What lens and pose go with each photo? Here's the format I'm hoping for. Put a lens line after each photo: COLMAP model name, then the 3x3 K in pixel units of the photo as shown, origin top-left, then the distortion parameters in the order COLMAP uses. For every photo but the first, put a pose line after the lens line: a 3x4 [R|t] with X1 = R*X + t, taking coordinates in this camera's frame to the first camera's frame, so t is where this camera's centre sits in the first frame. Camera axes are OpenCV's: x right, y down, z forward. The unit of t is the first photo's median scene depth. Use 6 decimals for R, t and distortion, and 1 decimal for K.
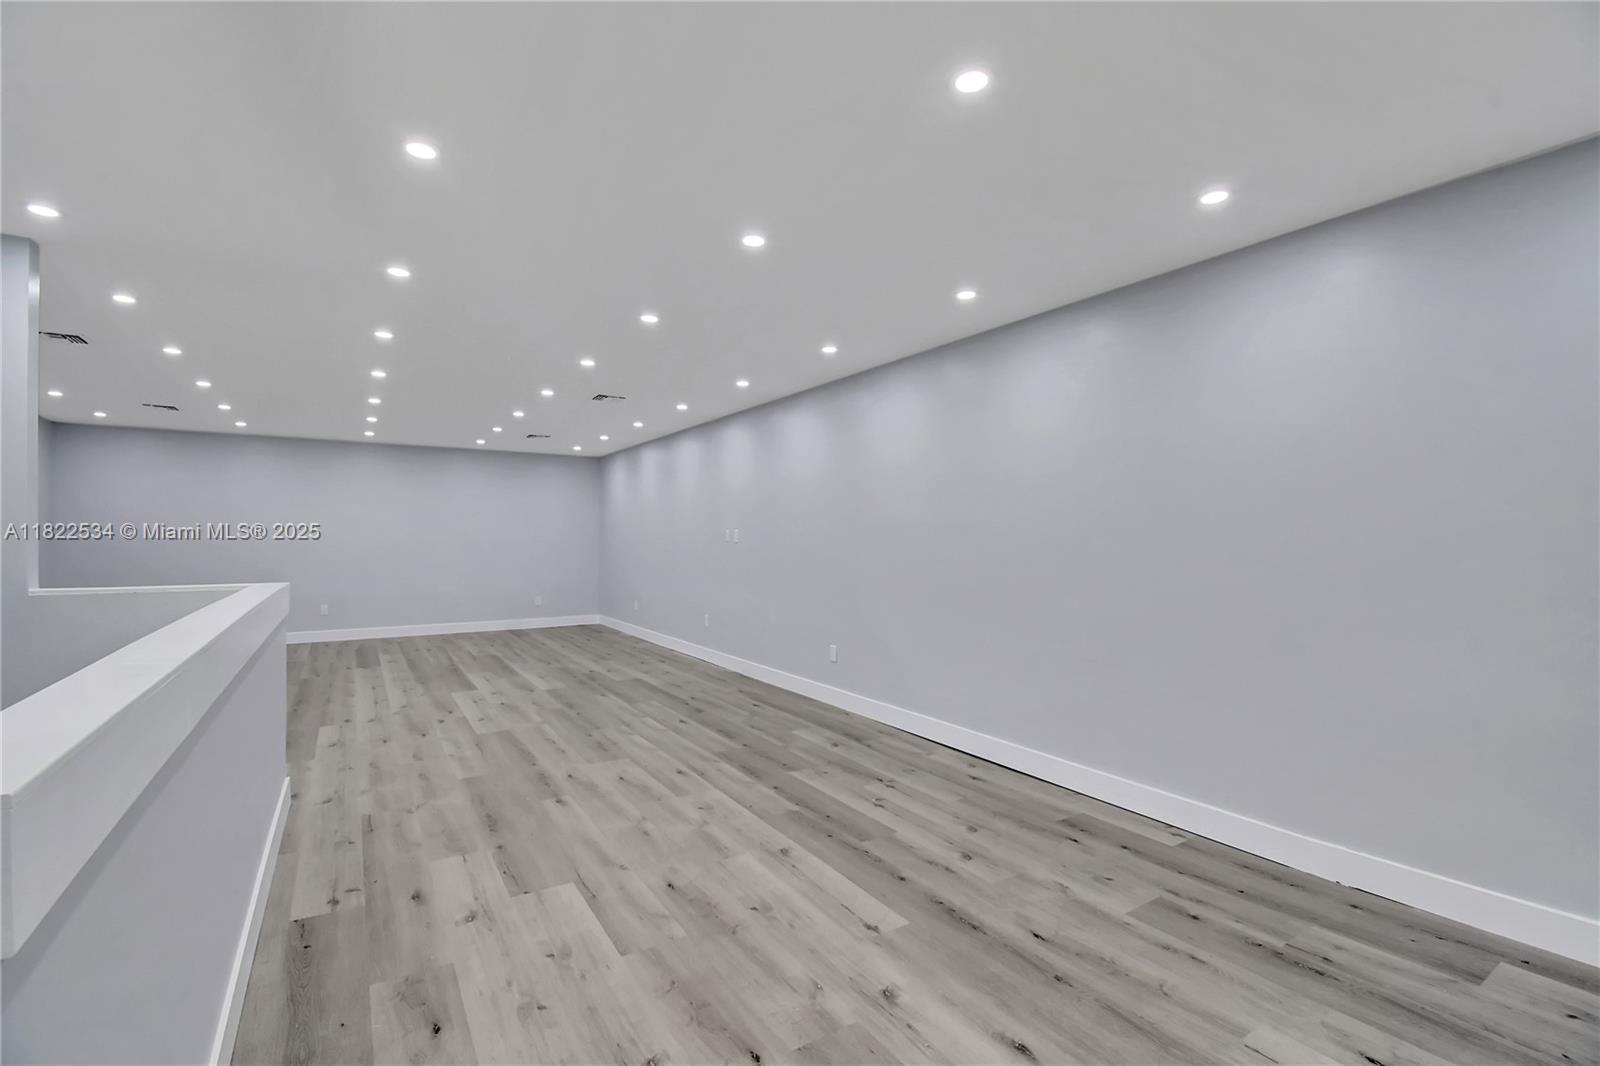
lens RADIAL K [[709.0, 0, 816.1], [0, 709.0, 535.5], [0, 0, 1]] dist [0.027919, -0.010414]
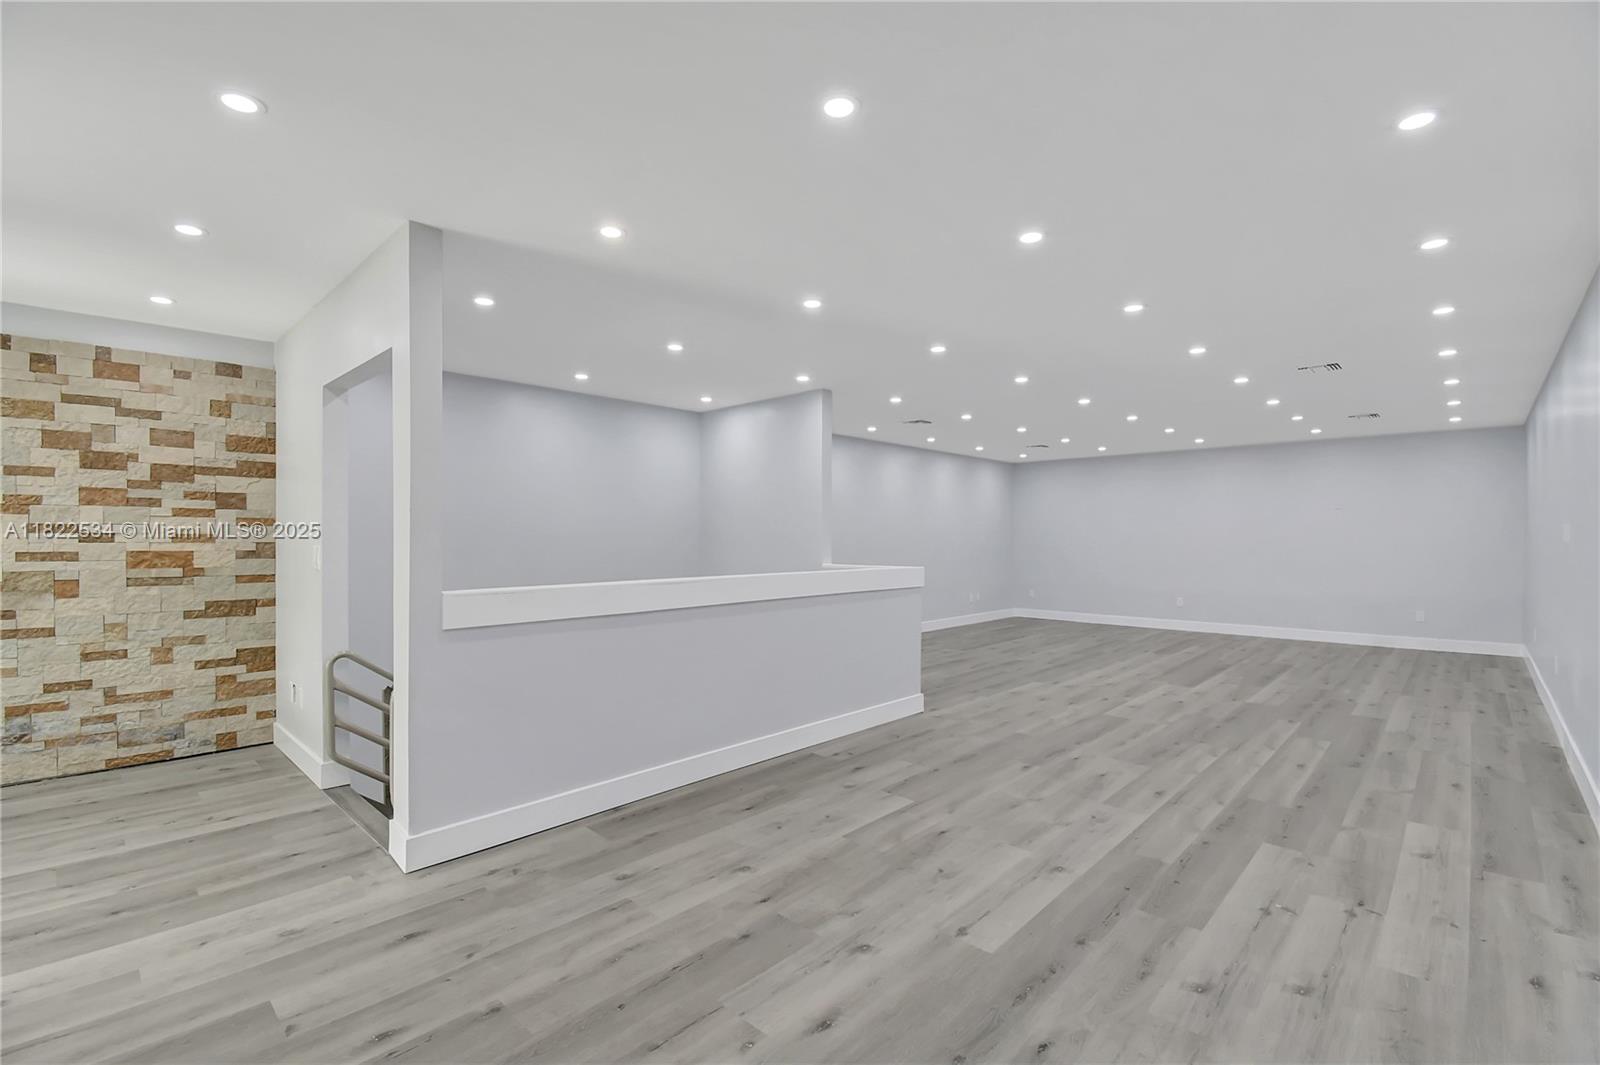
lens RADIAL K [[712.7, 0, 795.9], [0, 712.7, 546.7], [0, 0, 1]] dist [0.026396, -0.025923]
pose [[0.223841, 0.006143, -0.974606, 0.662267], [0.006168, 0.999951, 0.007719, 0.006867], [0.974606, -0.007739, 0.223792, 0.376357]]
